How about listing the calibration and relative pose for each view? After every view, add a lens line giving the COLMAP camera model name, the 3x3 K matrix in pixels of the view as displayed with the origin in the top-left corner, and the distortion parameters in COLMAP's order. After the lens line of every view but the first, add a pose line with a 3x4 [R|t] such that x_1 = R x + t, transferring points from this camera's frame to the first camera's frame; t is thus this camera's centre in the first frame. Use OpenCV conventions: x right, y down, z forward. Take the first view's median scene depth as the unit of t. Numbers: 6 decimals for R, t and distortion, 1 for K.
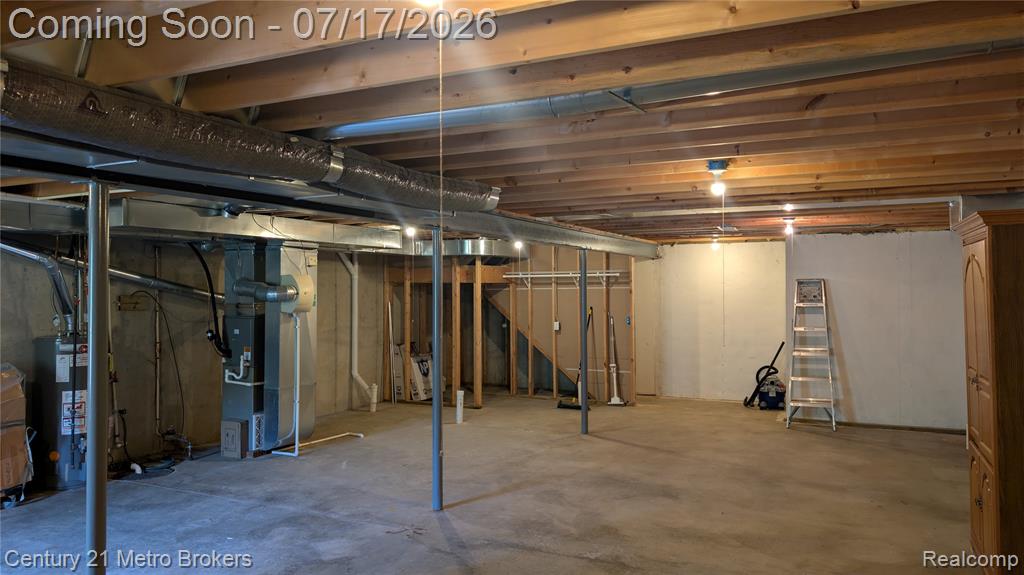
lens RADIAL K [[733.0, 0, 510.2], [0, 733.0, 282.4], [0, 0, 1]] dist [0.056317, -0.098869]
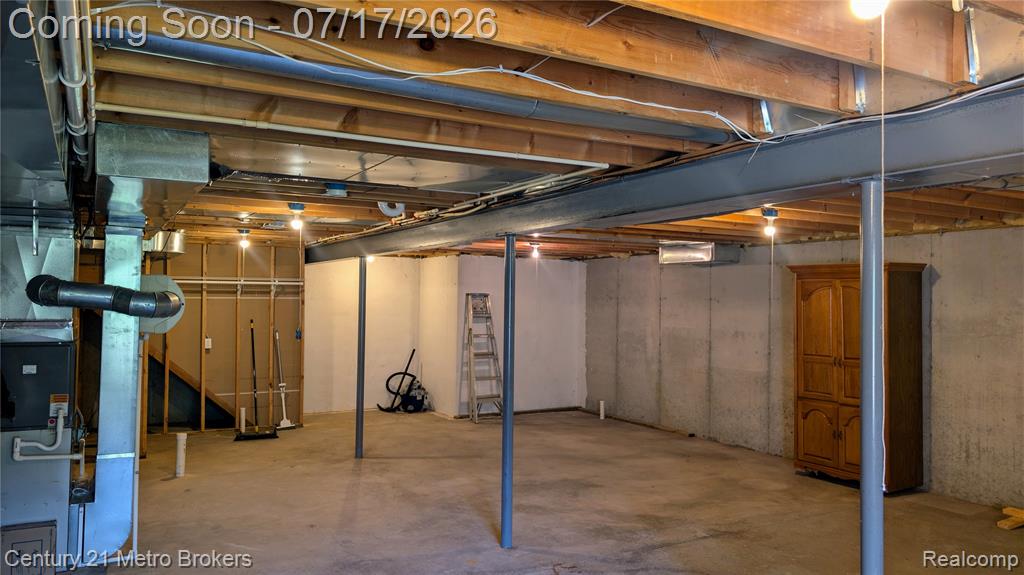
lens RADIAL K [[733.0, 0, 510.2], [0, 733.0, 282.4], [0, 0, 1]] dist [0.056317, -0.098869]
pose [[0.565937, 0.031828, 0.823834, -0.463981], [-0.022468, 0.999479, -0.023180, 0.003137], [-0.824142, -0.005391, 0.566357, 0.272532]]
